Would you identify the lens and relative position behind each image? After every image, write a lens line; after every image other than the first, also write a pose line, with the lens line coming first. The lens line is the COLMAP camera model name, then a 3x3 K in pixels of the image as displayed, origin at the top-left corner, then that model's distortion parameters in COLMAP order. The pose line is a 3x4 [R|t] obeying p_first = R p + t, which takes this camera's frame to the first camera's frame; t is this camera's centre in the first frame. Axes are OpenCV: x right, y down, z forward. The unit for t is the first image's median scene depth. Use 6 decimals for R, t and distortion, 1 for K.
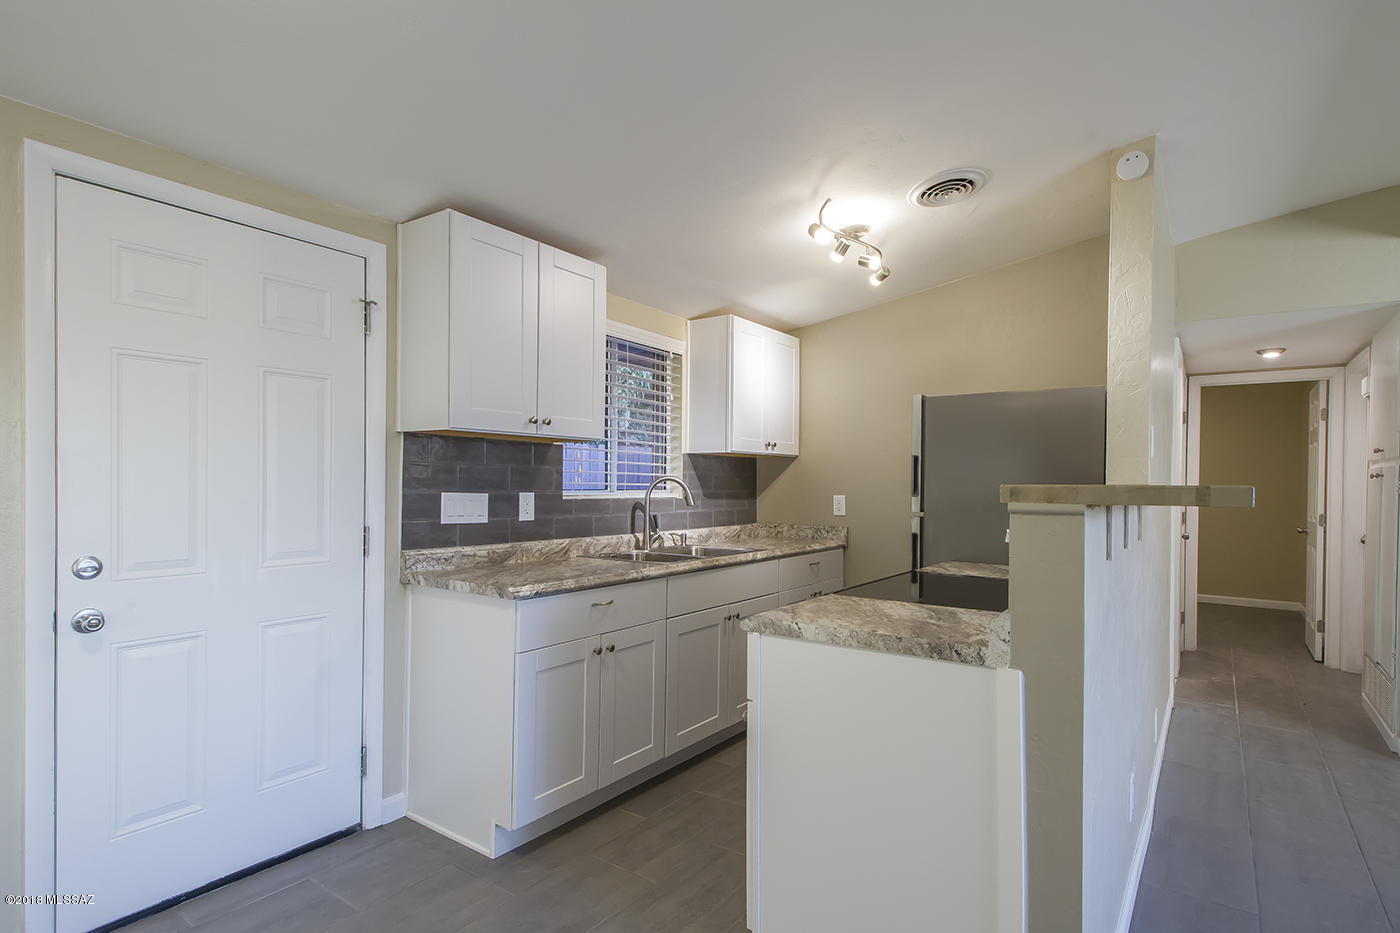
lens RADIAL K [[718.7, 0, 722.7], [0, 718.7, 489.3], [0, 0, 1]] dist [0.014947, -0.002852]
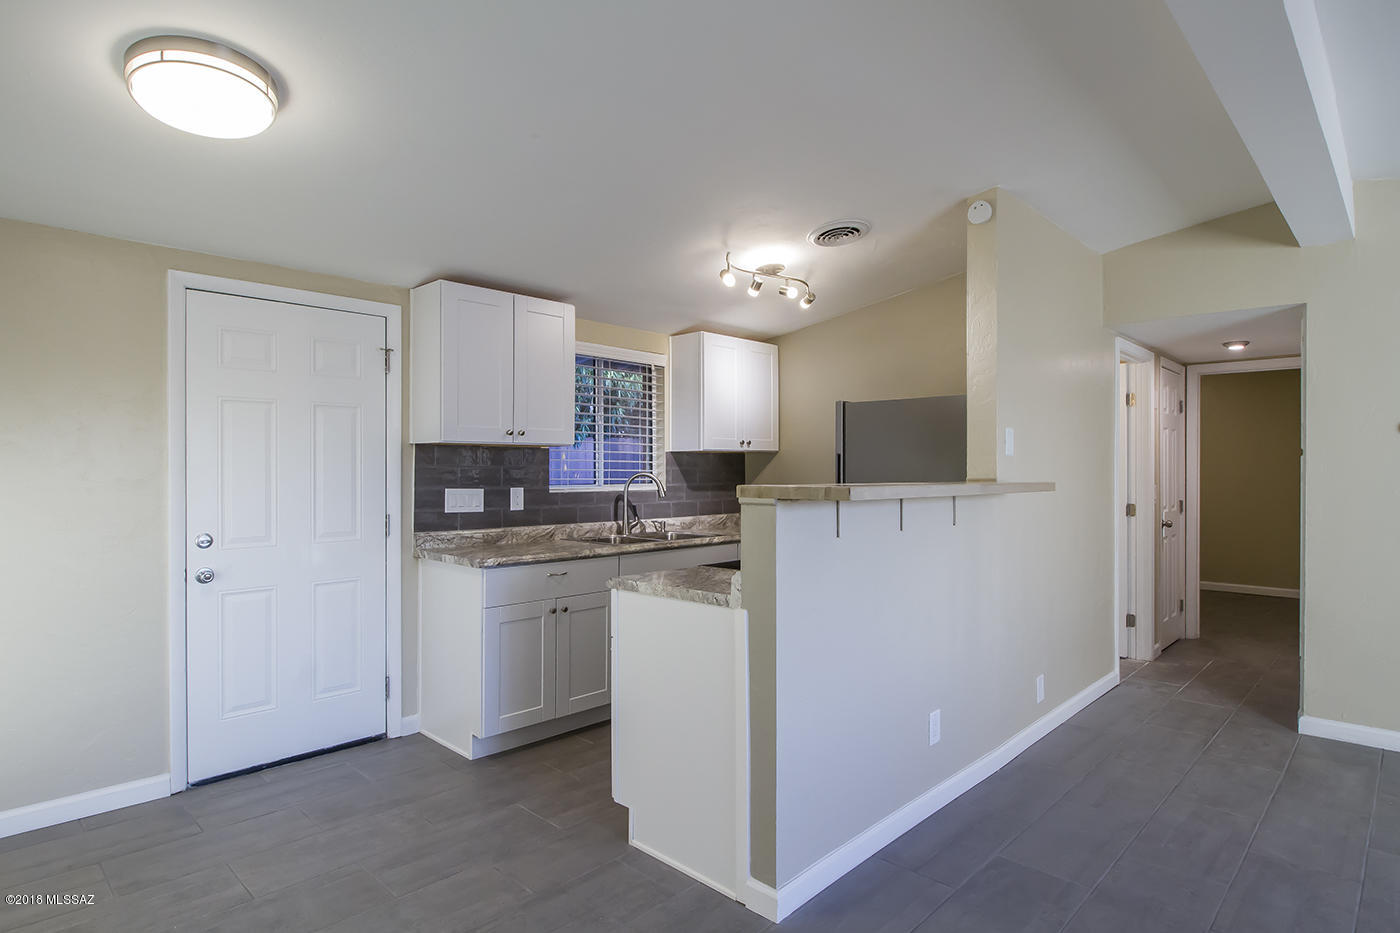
lens RADIAL K [[765.6, 0, 710.1], [0, 765.6, 472.1], [0, 0, 1]] dist [-0.002777, -0.006071]
pose [[0.987864, -0.009650, -0.155023, 0.303892], [0.008789, 0.999942, -0.006237, -0.013204], [0.155074, 0.004799, 0.987891, -0.301662]]
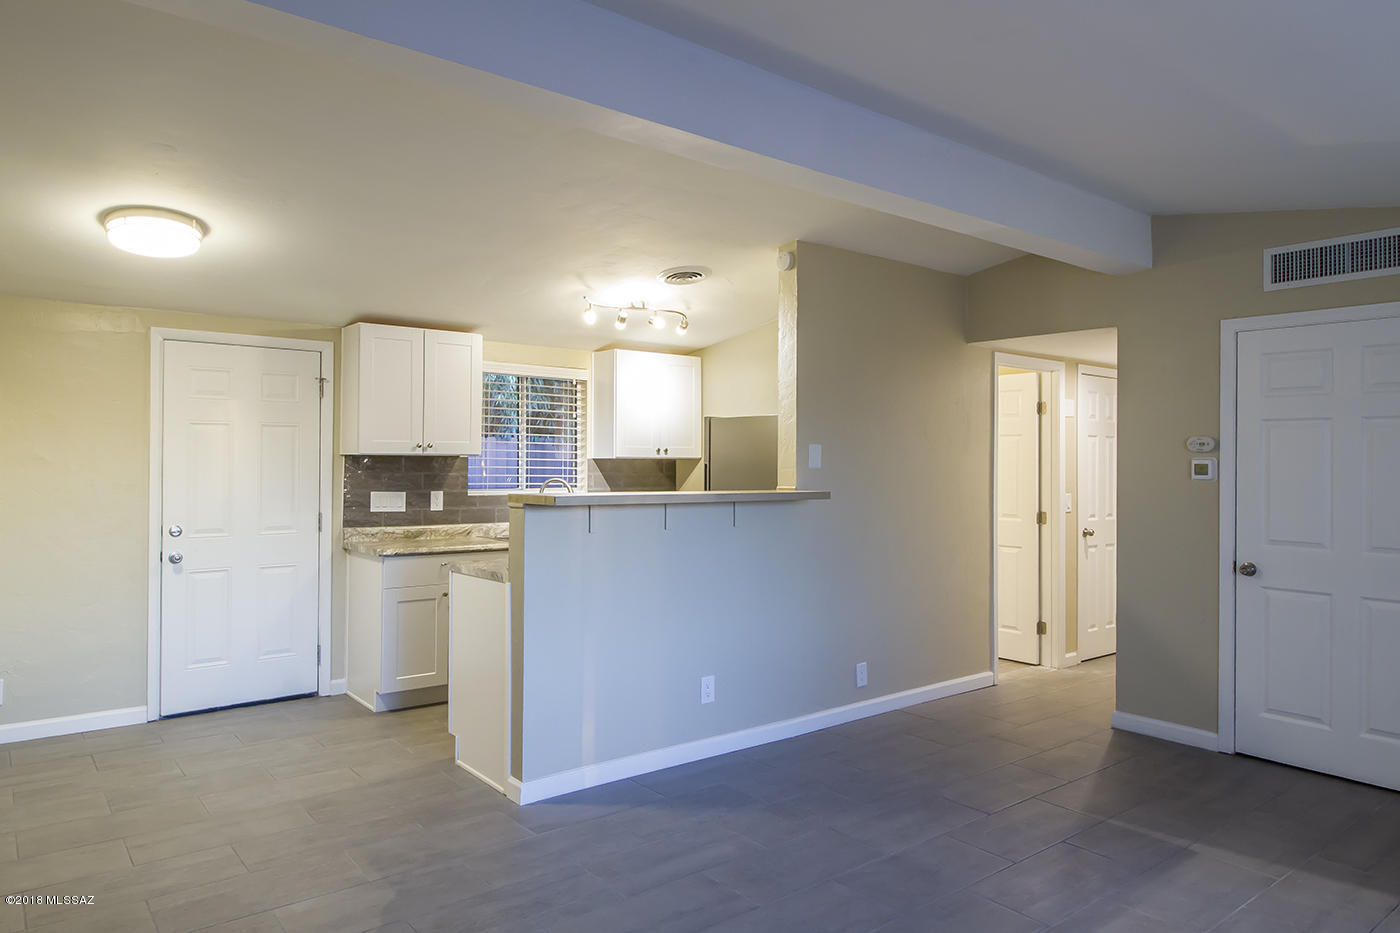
lens RADIAL K [[924.3, 0, 693.9], [0, 924.3, 456.9], [0, 0, 1]] dist [-0.005985, 0.005453]
pose [[0.955885, -0.008421, -0.293619, 0.881803], [0.002811, 0.999805, -0.019523, -0.030888], [0.293726, 0.017836, 0.955723, -0.723626]]
